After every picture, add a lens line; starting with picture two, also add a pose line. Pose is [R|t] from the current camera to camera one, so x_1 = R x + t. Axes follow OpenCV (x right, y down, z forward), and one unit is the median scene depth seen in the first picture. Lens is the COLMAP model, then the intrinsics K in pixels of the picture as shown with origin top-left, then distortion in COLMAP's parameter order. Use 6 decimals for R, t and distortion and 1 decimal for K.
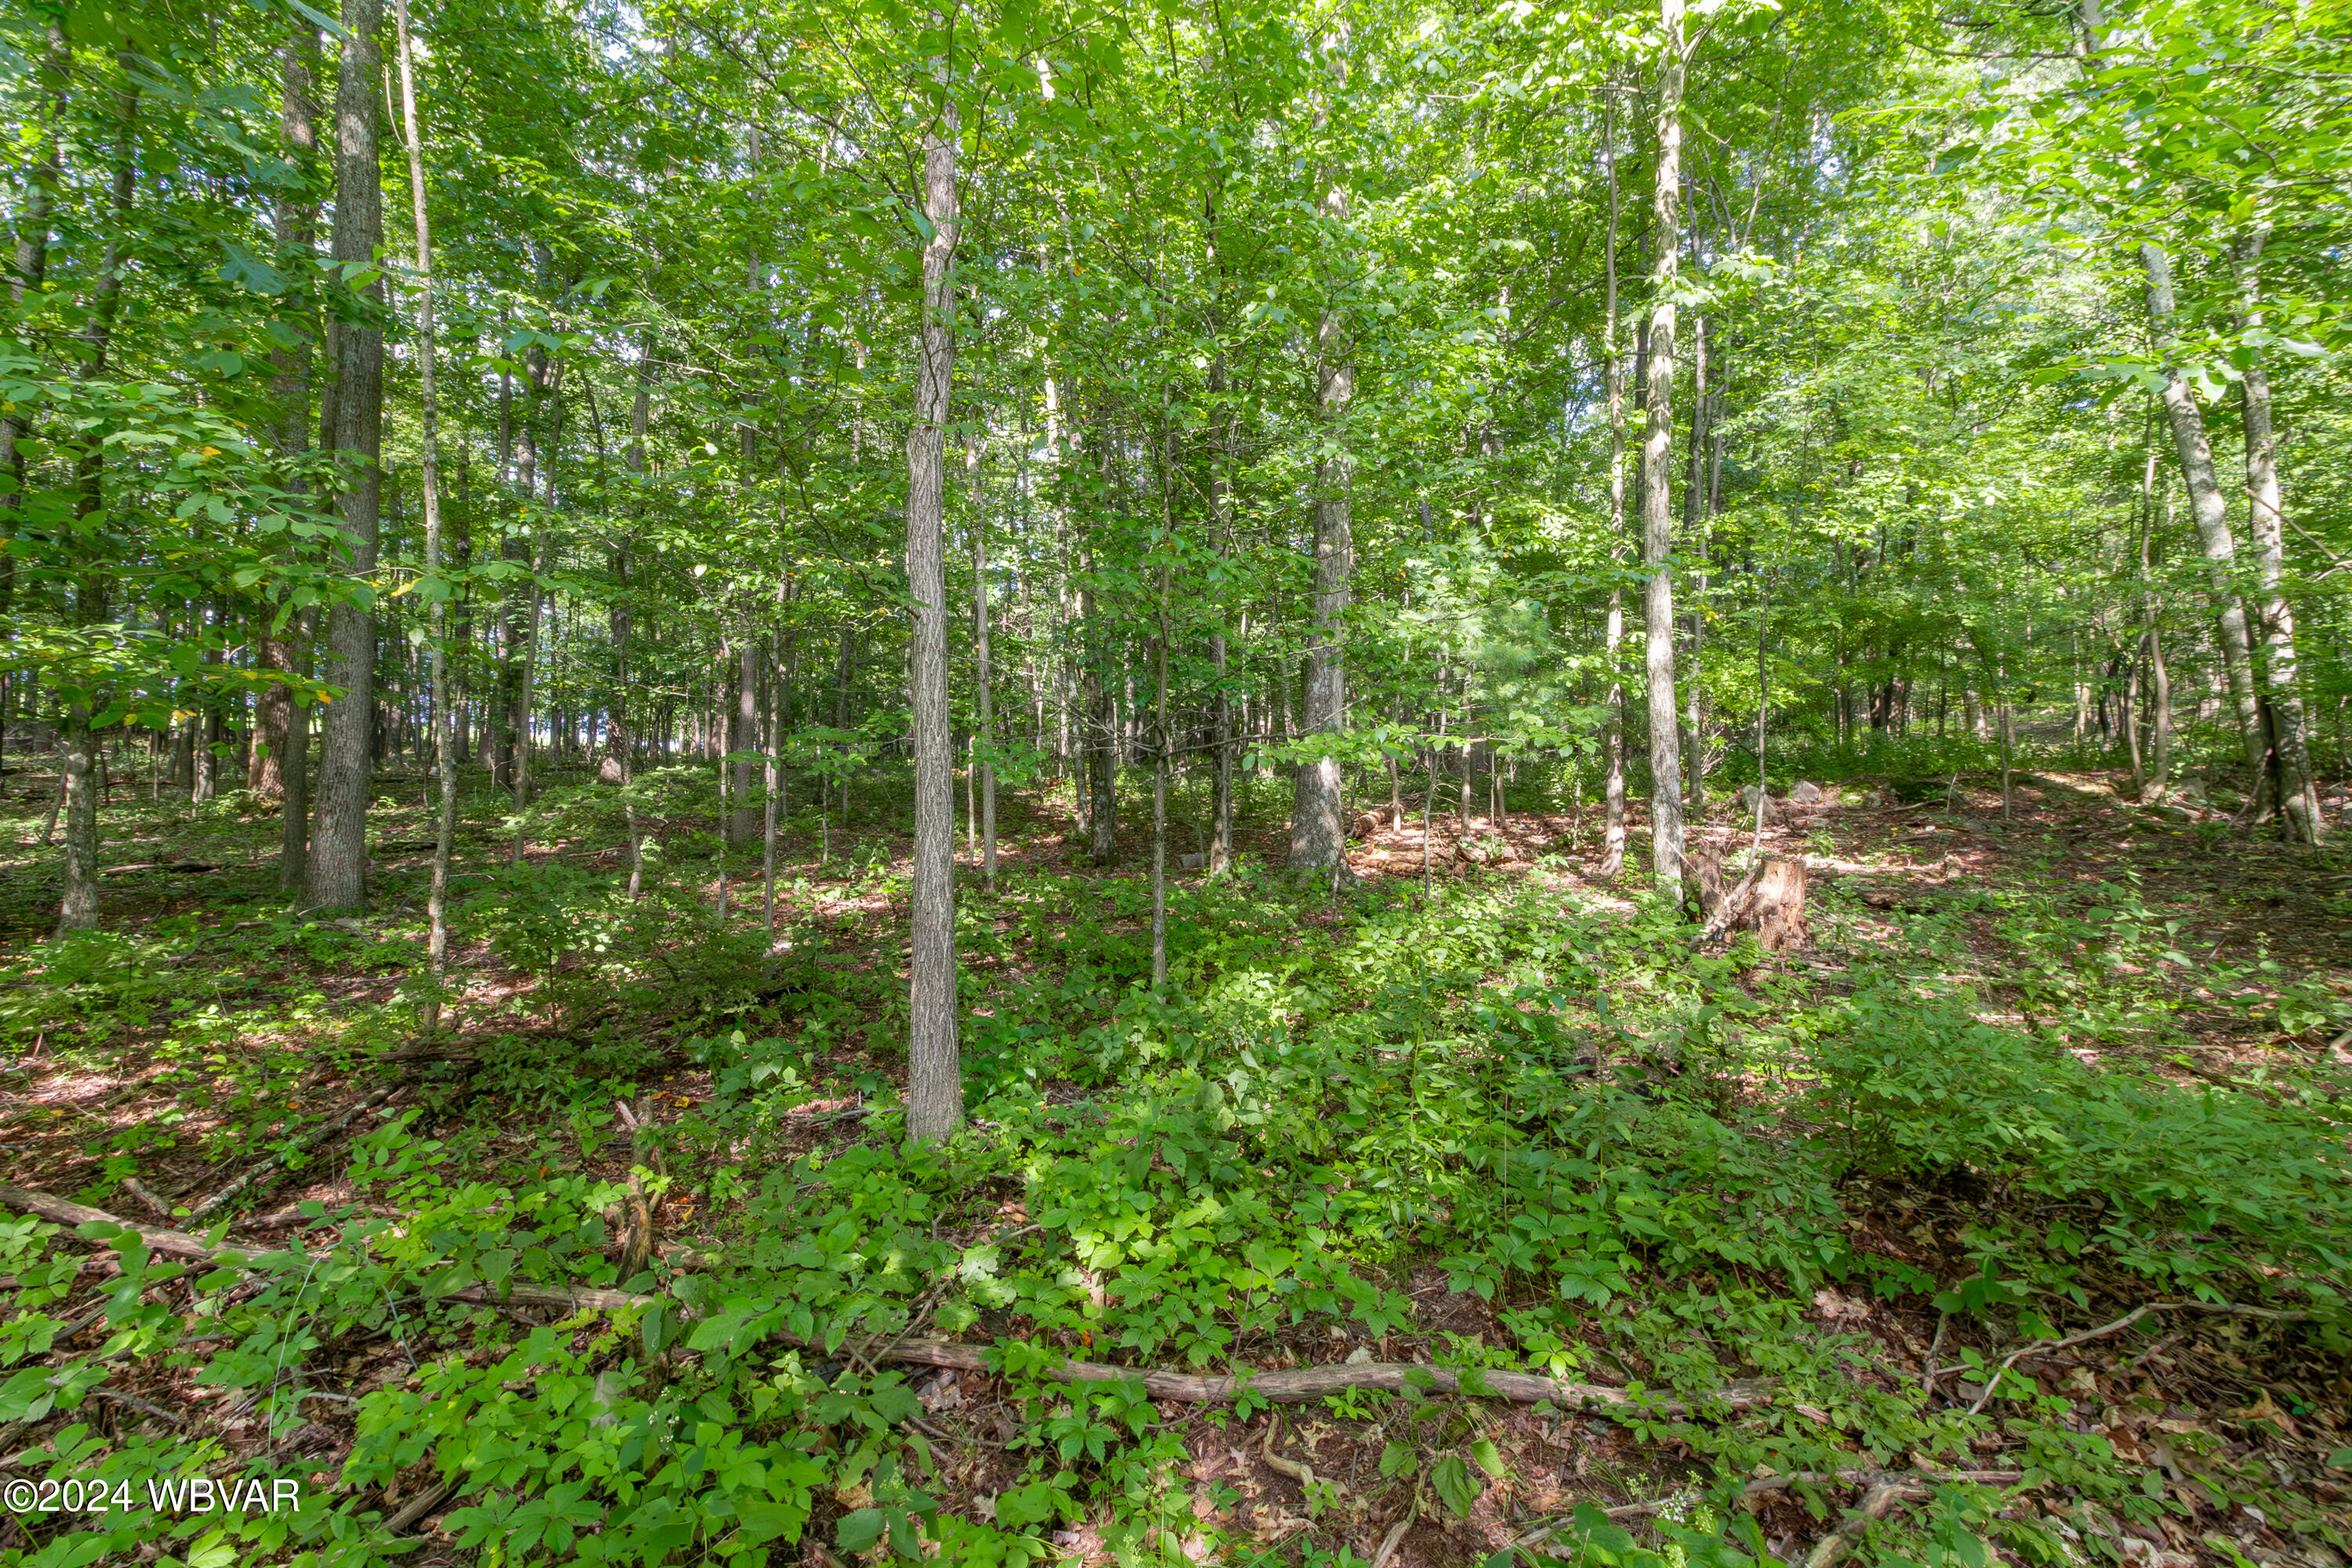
lens RADIAL K [[1058.1, 0, 1176.0], [0, 1058.1, 784.0], [0, 0, 1]] dist [-0.001034, 0.000458]
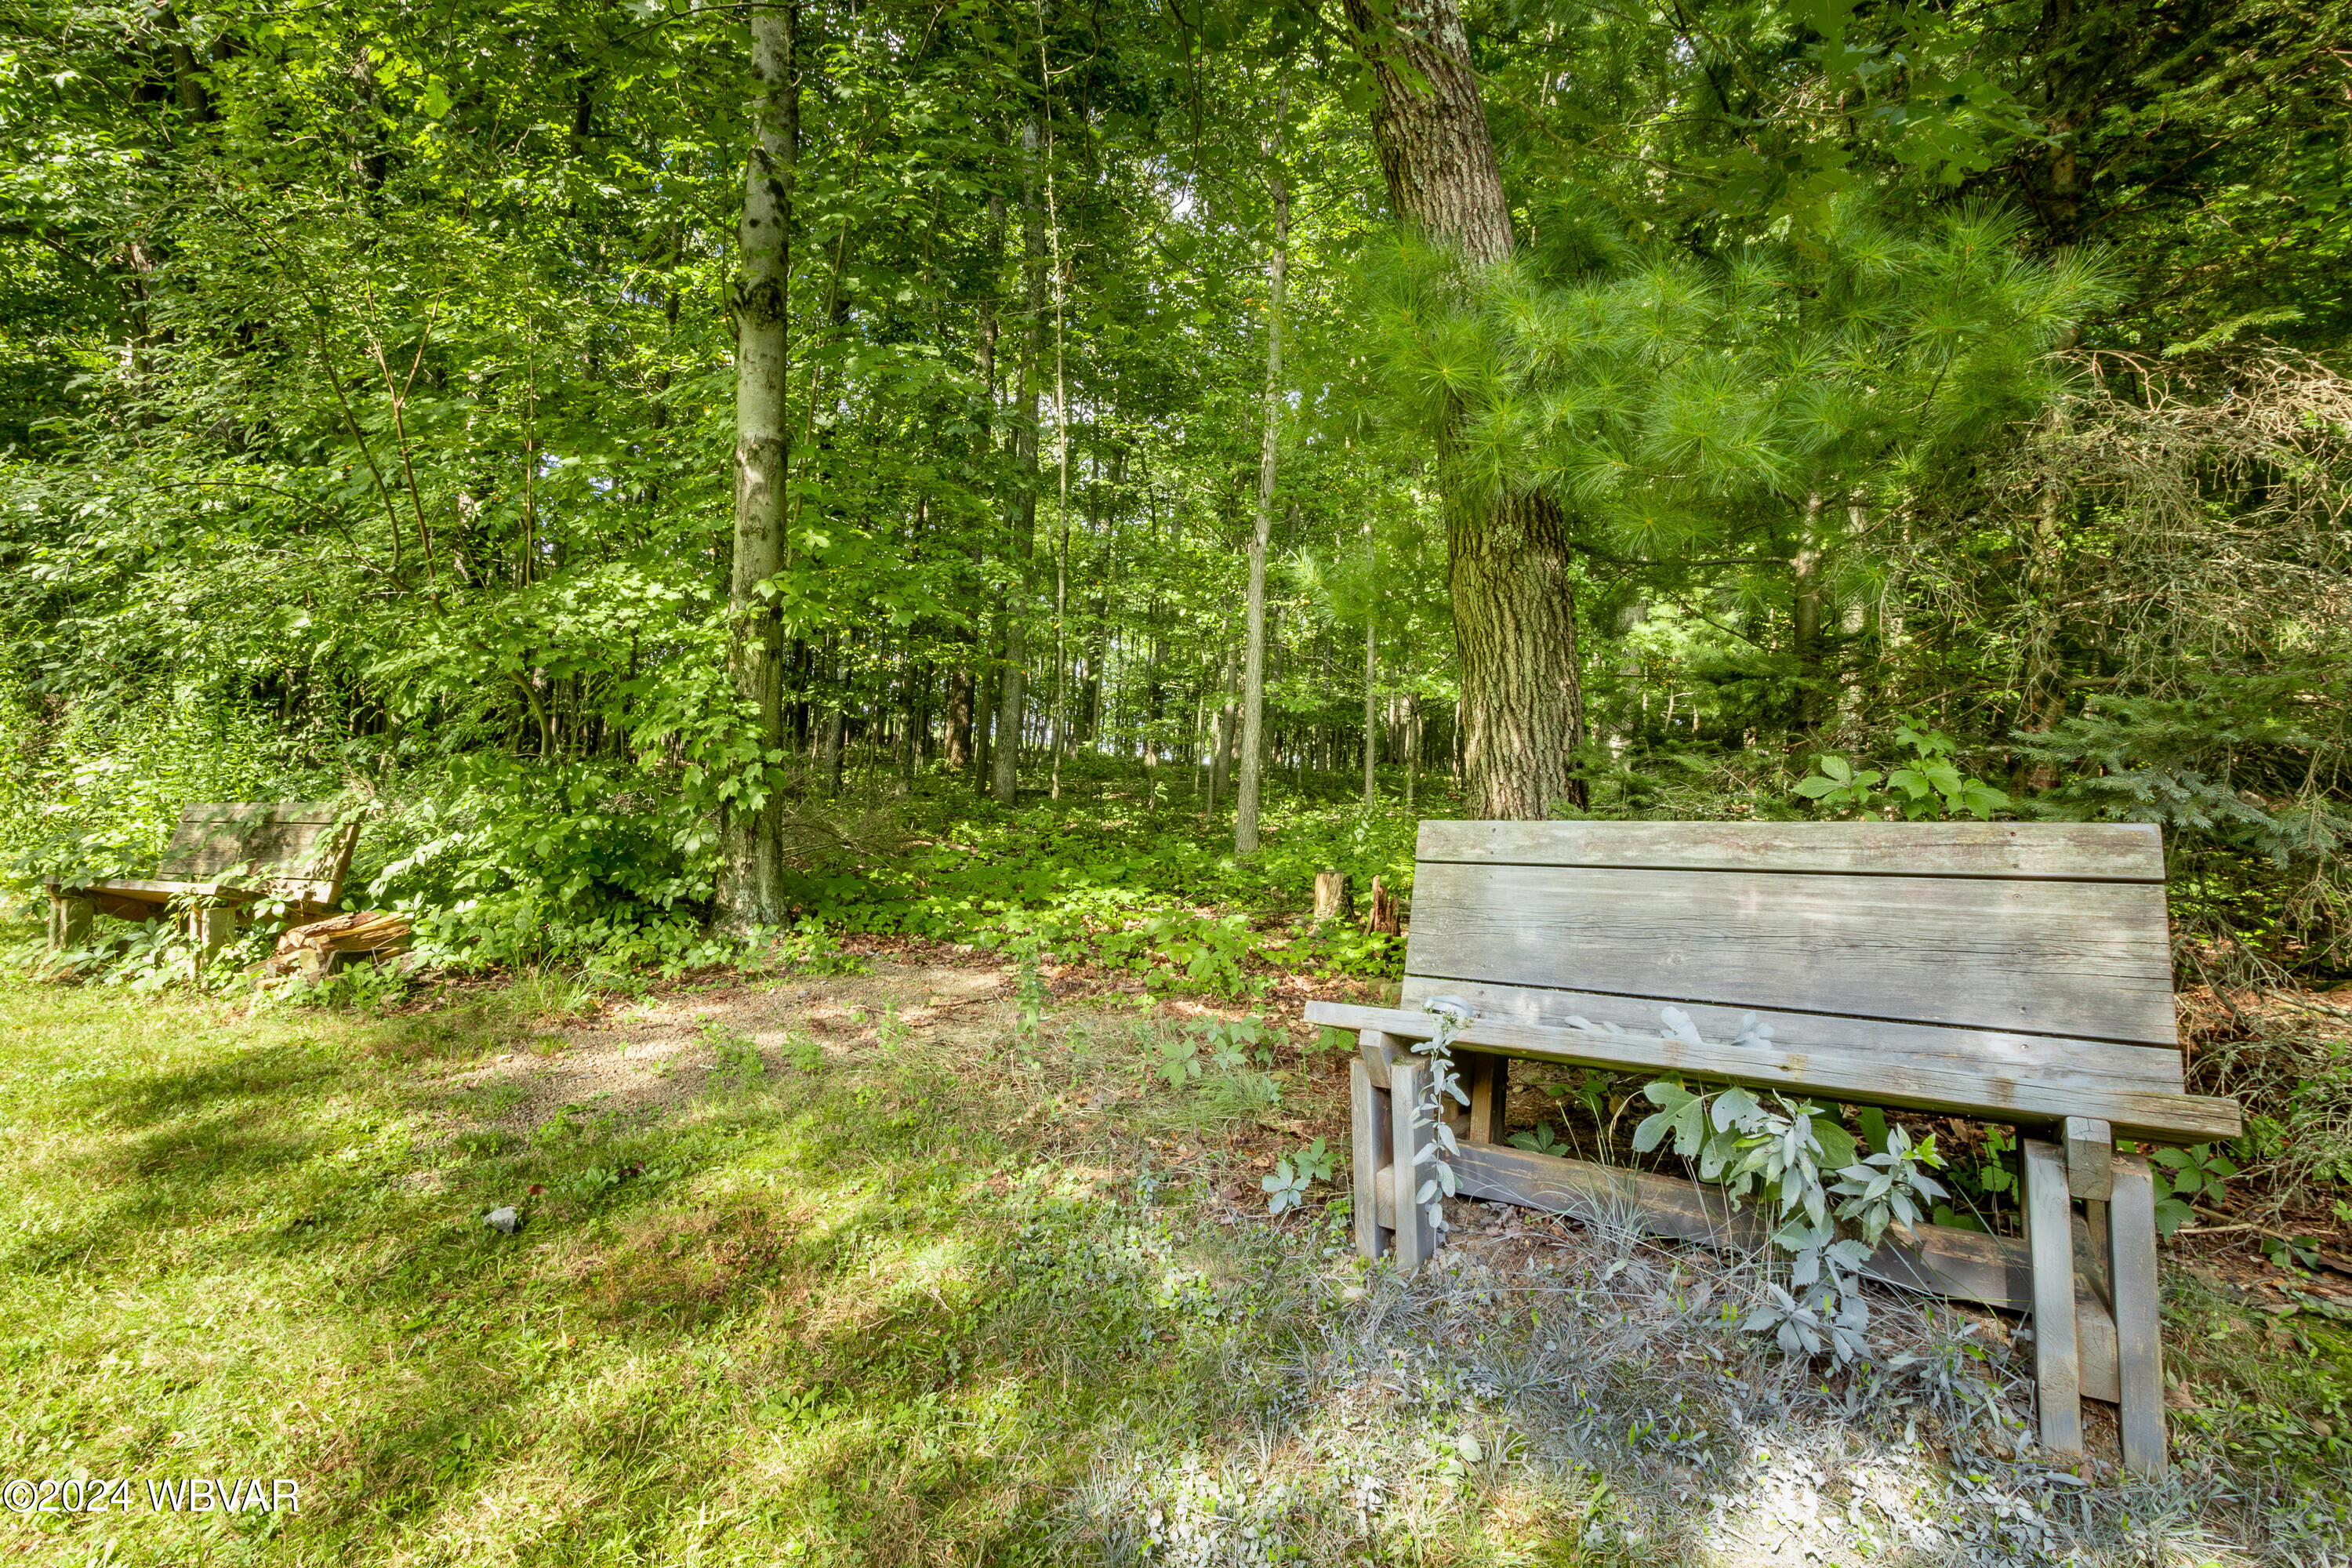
lens RADIAL K [[1058.1, 0, 1176.0], [0, 1058.1, 784.0], [0, 0, 1]] dist [-0.001034, 0.000458]
pose [[0.888358, 0.031931, -0.458041, 0.105269], [-0.043347, 0.998956, -0.014431, 0.033464], [0.457101, 0.032675, 0.888814, -0.166993]]
